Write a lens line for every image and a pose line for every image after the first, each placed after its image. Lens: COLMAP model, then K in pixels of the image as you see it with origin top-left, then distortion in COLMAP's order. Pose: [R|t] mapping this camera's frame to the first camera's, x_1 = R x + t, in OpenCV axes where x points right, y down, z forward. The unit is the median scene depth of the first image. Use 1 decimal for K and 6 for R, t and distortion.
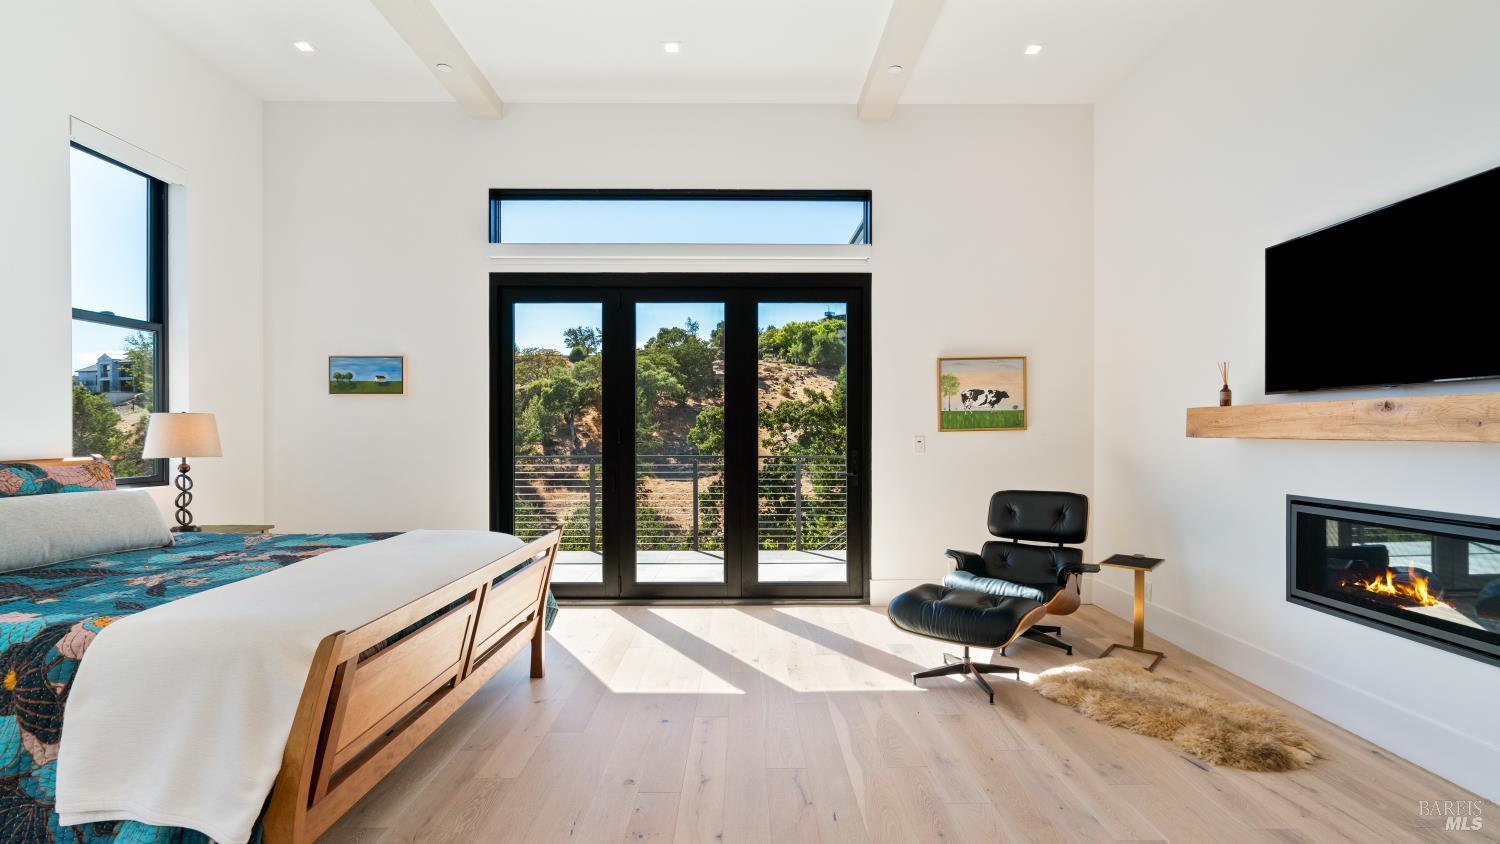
lens RADIAL K [[678.2, 0, 749.6], [0, 678.2, 413.3], [0, 0, 1]] dist [-0.005325, 0.000658]
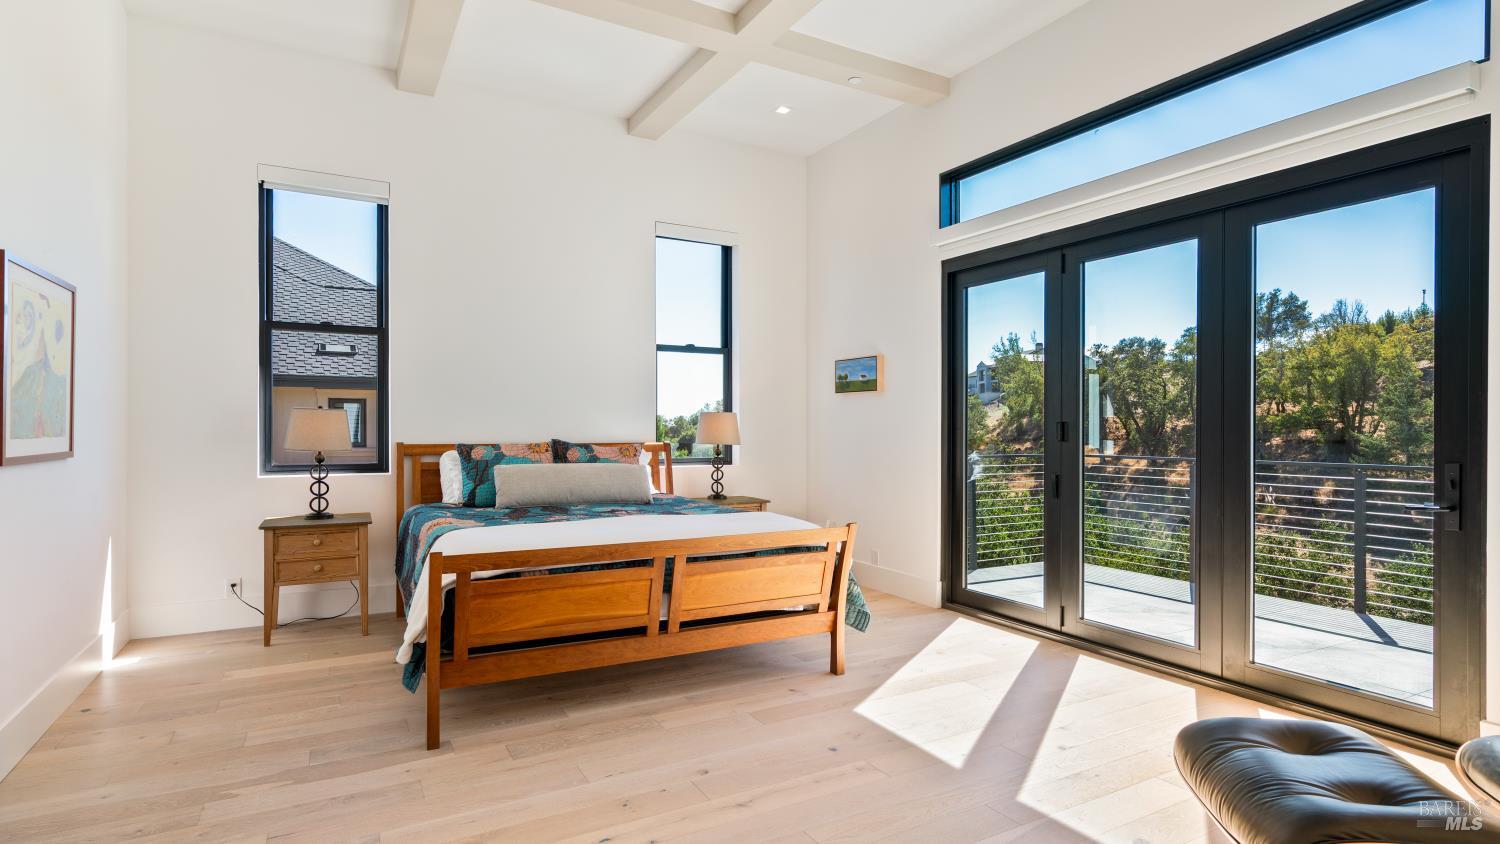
lens RADIAL K [[747.3, 0, 772.0], [0, 747.3, 408.1], [0, 0, 1]] dist [-0.000765, 0.000031]
pose [[0.485226, -0.019230, -0.874177, 0.276834], [0.021725, 0.999715, -0.009933, 0.004314], [0.874119, -0.014171, 0.485505, 0.178488]]
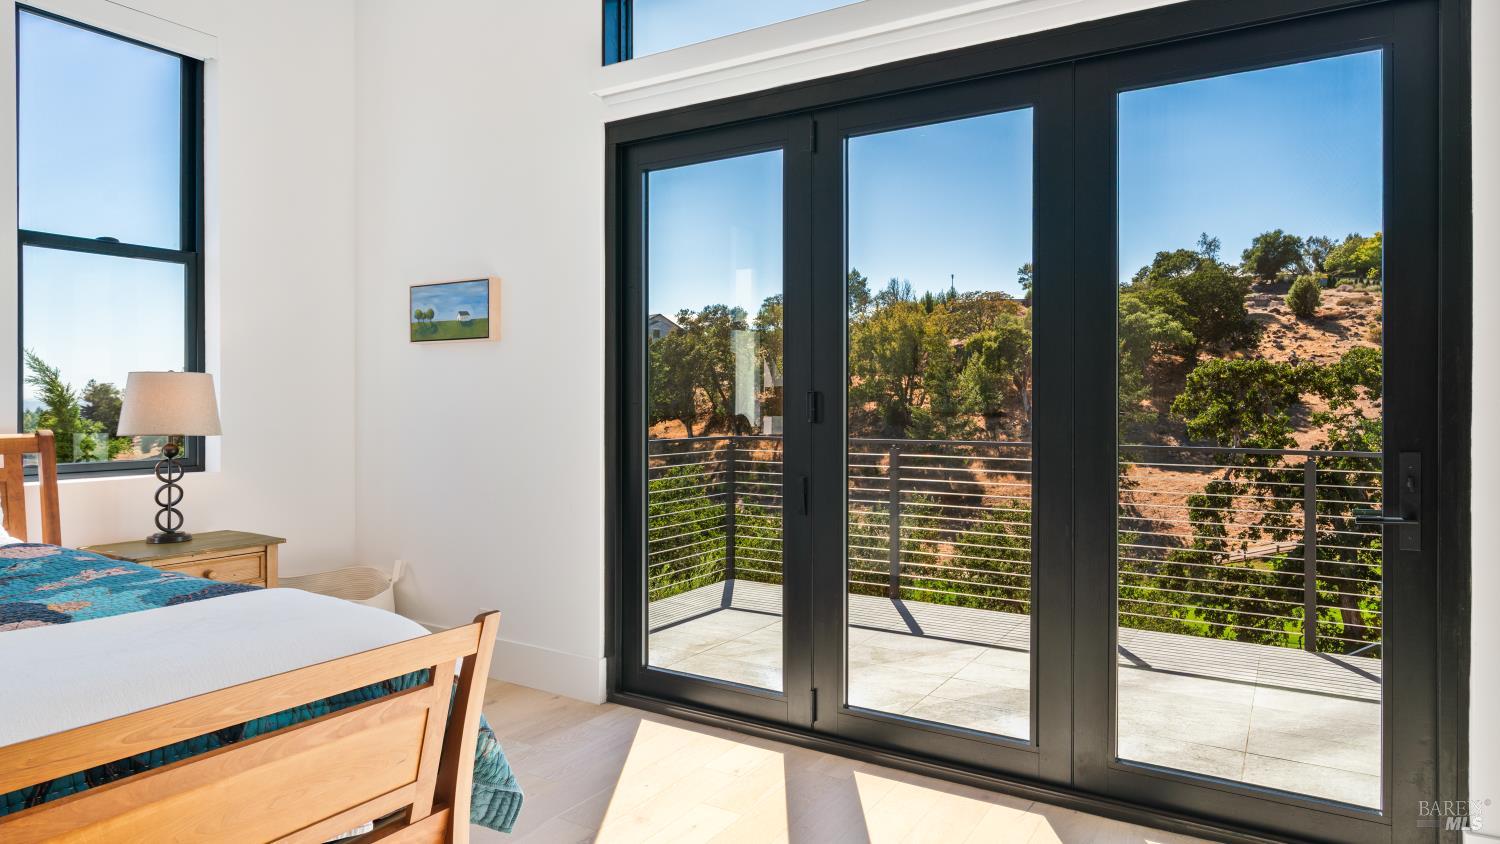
lens RADIAL K [[868.2, 0, 732.1], [0, 868.2, 402.1], [0, 0, 1]] dist [-0.010483, 0.000581]
pose [[0.831527, 0.003331, -0.555475, 0.075764], [0.013519, 0.999565, 0.026230, 0.007561], [0.555320, -0.029321, 0.831120, 0.289008]]
